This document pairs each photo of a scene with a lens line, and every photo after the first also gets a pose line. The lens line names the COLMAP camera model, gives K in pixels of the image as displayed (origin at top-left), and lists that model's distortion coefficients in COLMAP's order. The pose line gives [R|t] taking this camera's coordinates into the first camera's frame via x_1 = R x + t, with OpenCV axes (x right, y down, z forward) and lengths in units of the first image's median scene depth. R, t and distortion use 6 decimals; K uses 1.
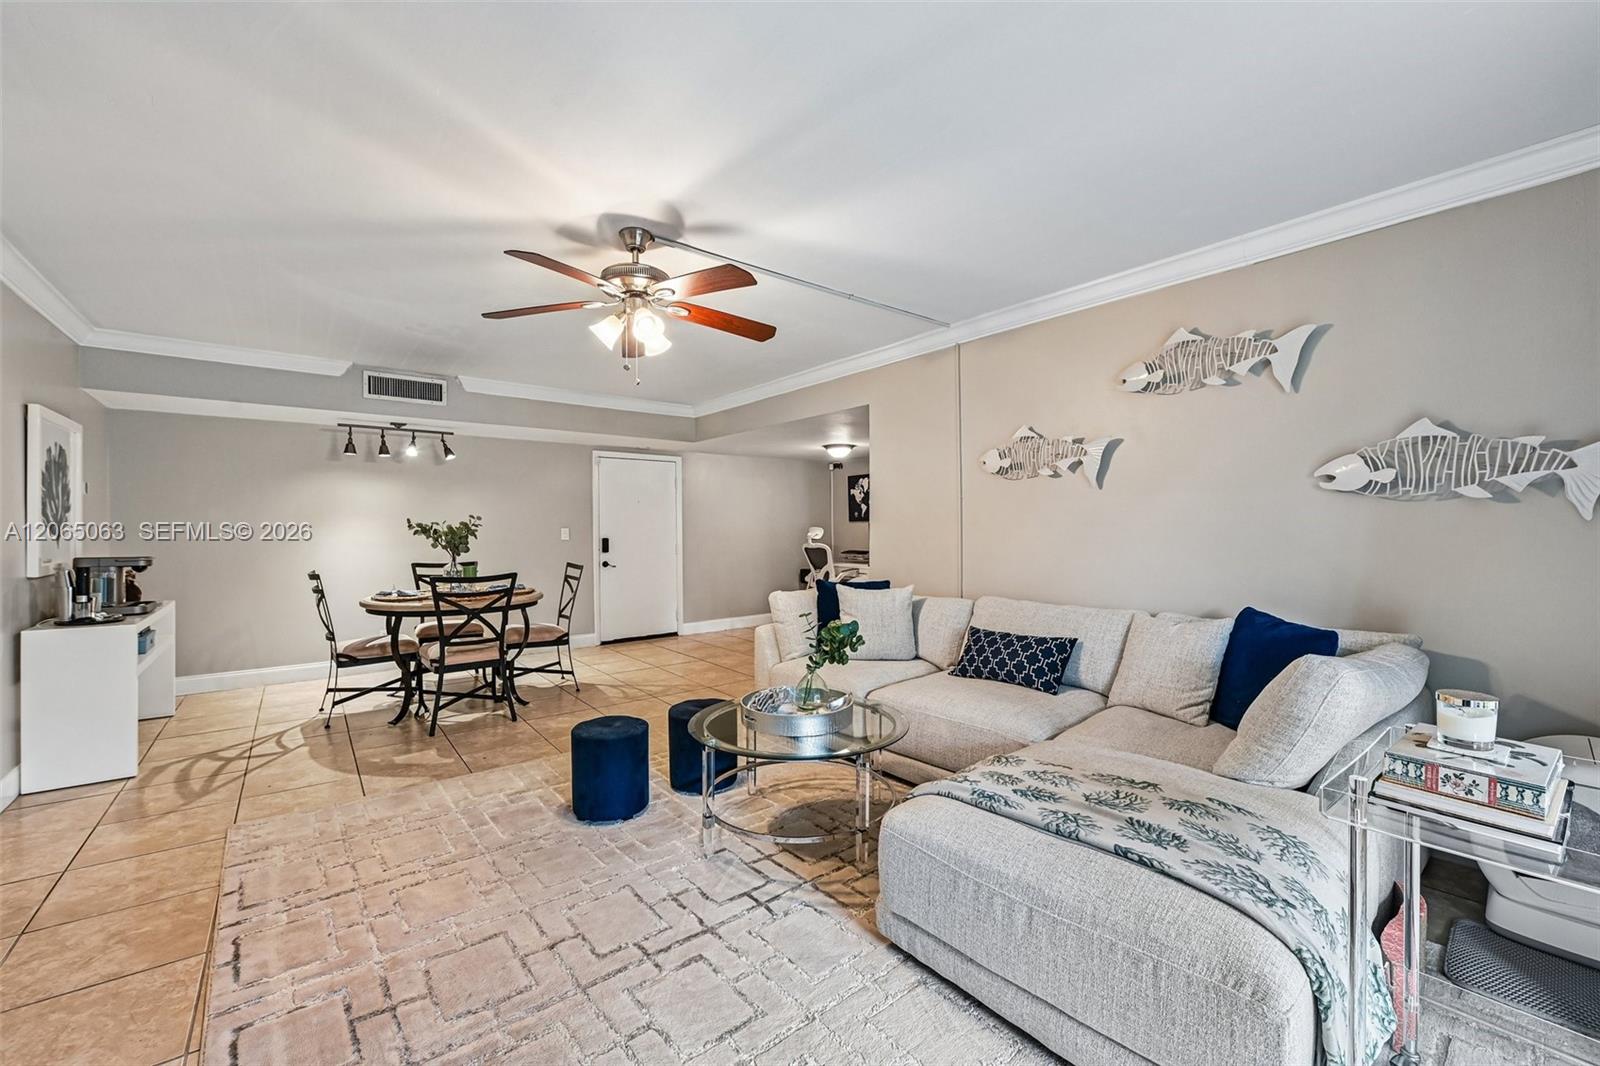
lens RADIAL K [[635.2, 0, 791.1], [0, 635.2, 529.3], [0, 0, 1]] dist [0.001849, 0.000566]
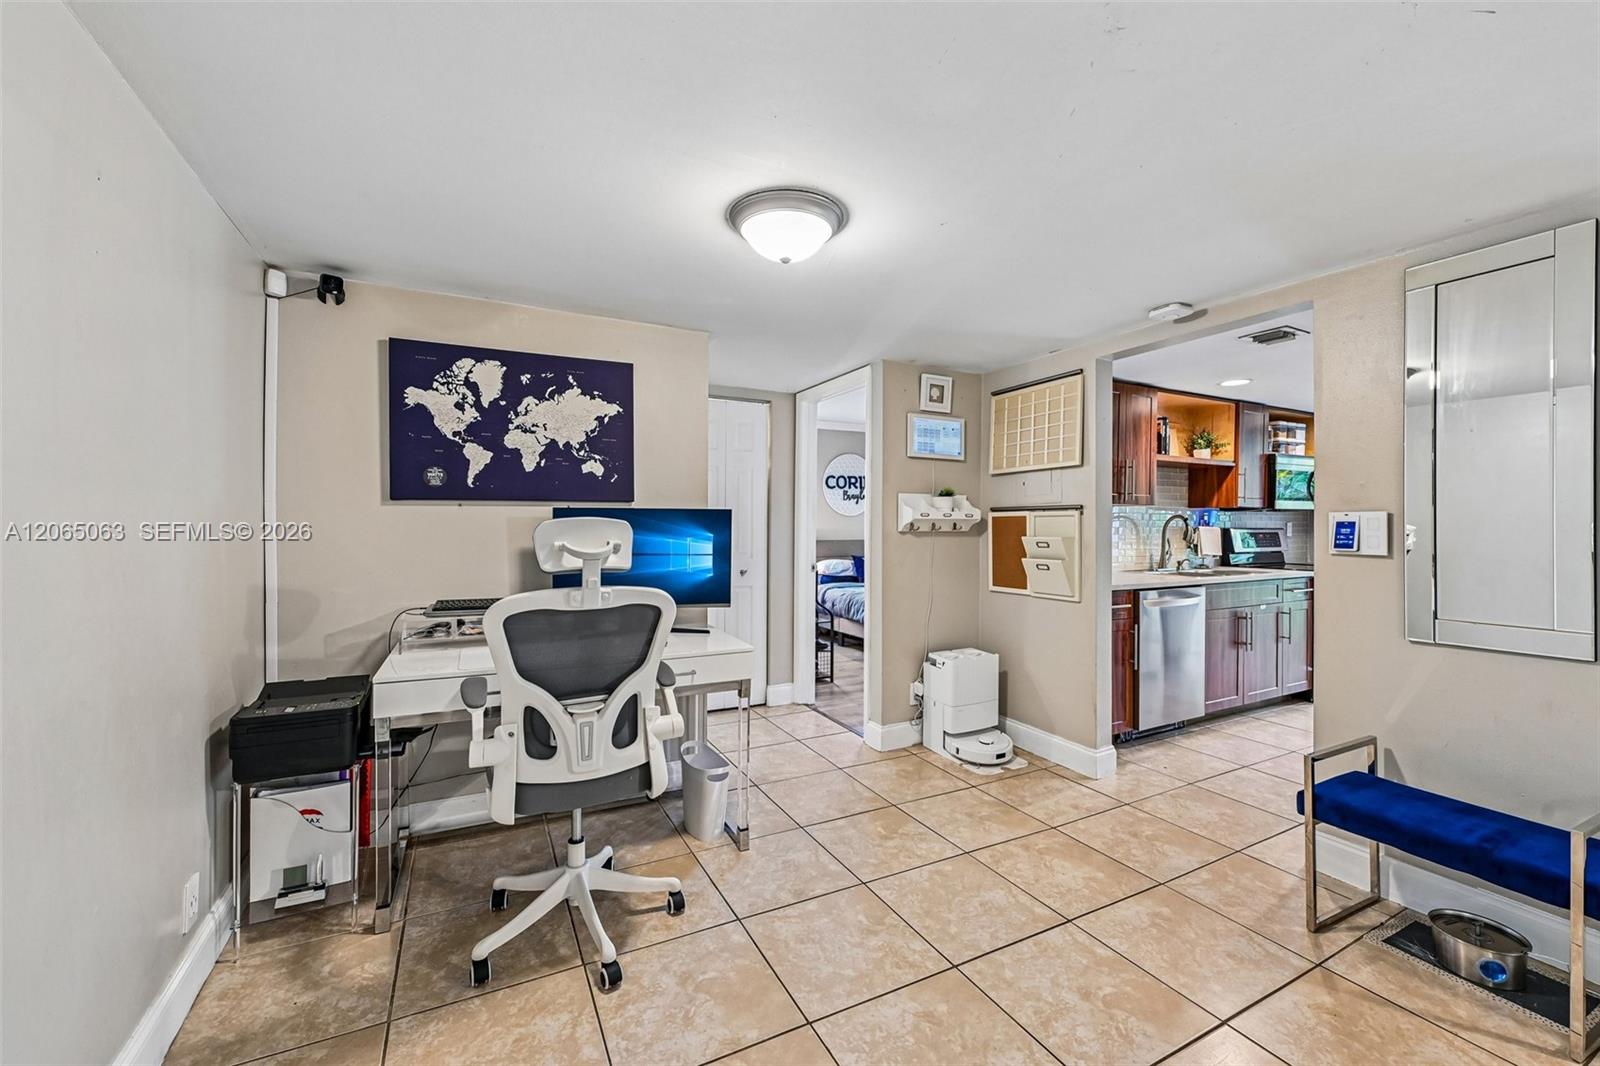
lens RADIAL K [[639.9, 0, 794.2], [0, 639.9, 524.0], [0, 0, 1]] dist [-0.002755, -0.000108]
pose [[0.190275, 0.009555, 0.981684, -0.290946], [-0.001930, 0.999954, -0.009358, 0.002067], [-0.981729, -0.000114, 0.190285, 1.458158]]
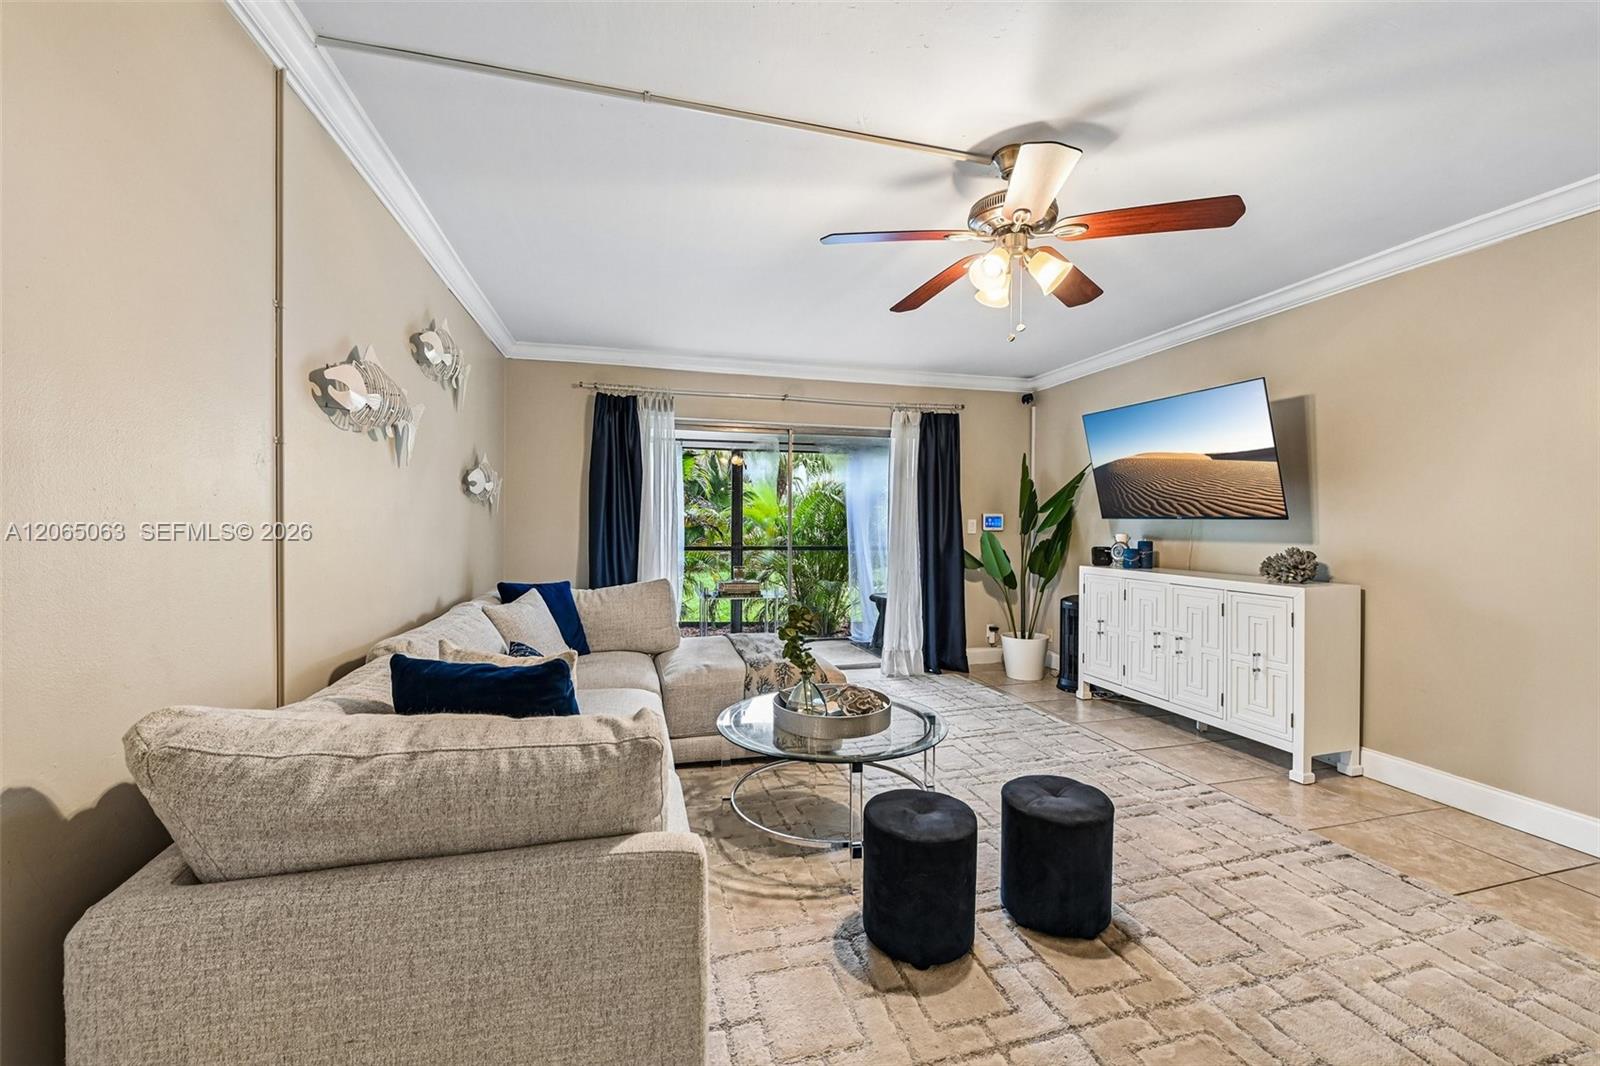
lens RADIAL K [[634.3, 0, 796.6], [0, 634.3, 529.6], [0, 0, 1]] dist [-0.011893, -0.000092]
pose [[-0.914771, -0.003764, 0.403955, -0.188396], [-0.000405, 0.999965, 0.008400, 0.003359], [-0.403972, 0.007520, -0.914740, 1.090828]]
